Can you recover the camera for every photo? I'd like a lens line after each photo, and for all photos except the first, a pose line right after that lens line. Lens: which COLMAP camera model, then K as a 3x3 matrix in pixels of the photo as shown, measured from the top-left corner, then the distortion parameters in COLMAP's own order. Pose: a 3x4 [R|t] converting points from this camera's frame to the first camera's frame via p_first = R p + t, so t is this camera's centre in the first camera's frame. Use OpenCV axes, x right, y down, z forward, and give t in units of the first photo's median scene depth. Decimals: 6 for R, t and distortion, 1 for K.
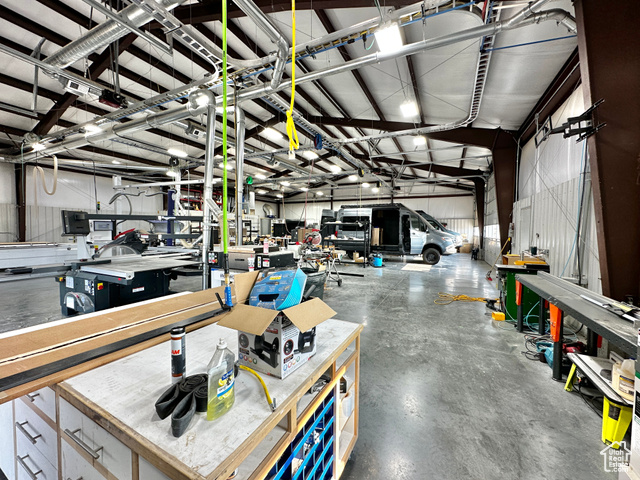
lens RADIAL K [[255.5, 0, 318.6], [0, 255.5, 238.7], [0, 0, 1]] dist [0.000098, 0.000230]
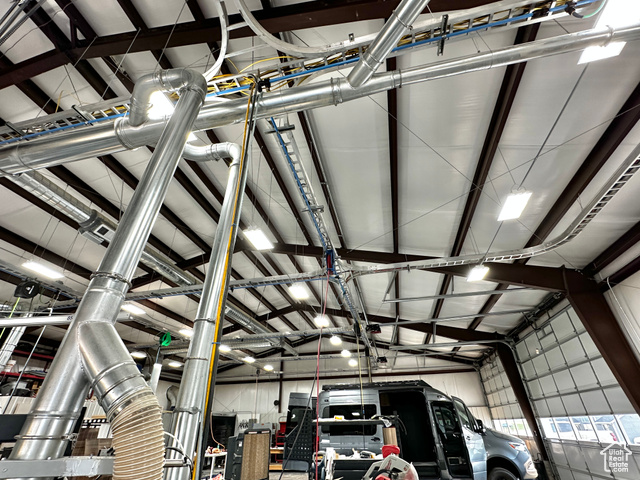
lens RADIAL K [[304.6, 0, 318.6], [0, 304.6, 240.0], [0, 0, 1]] dist [-0.004074, -0.000229]
pose [[0.971916, 0.097319, 0.214261, -0.076556], [0.037778, 0.834150, -0.550243, -0.016181], [-0.232275, 0.542884, 0.807047, 0.172907]]
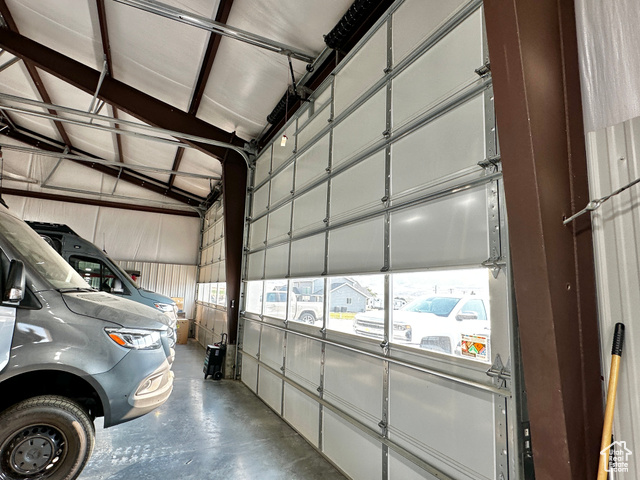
lens RADIAL K [[360.7, 0, 319.6], [0, 360.7, 241.9], [0, 0, 1]] dist [0.030382, 0.000904]
pose [[0.601237, 0.128147, 0.788729, 0.207633], [-0.004680, 0.987605, -0.156891, -0.016412], [-0.799057, 0.090638, 0.594384, 0.415648]]
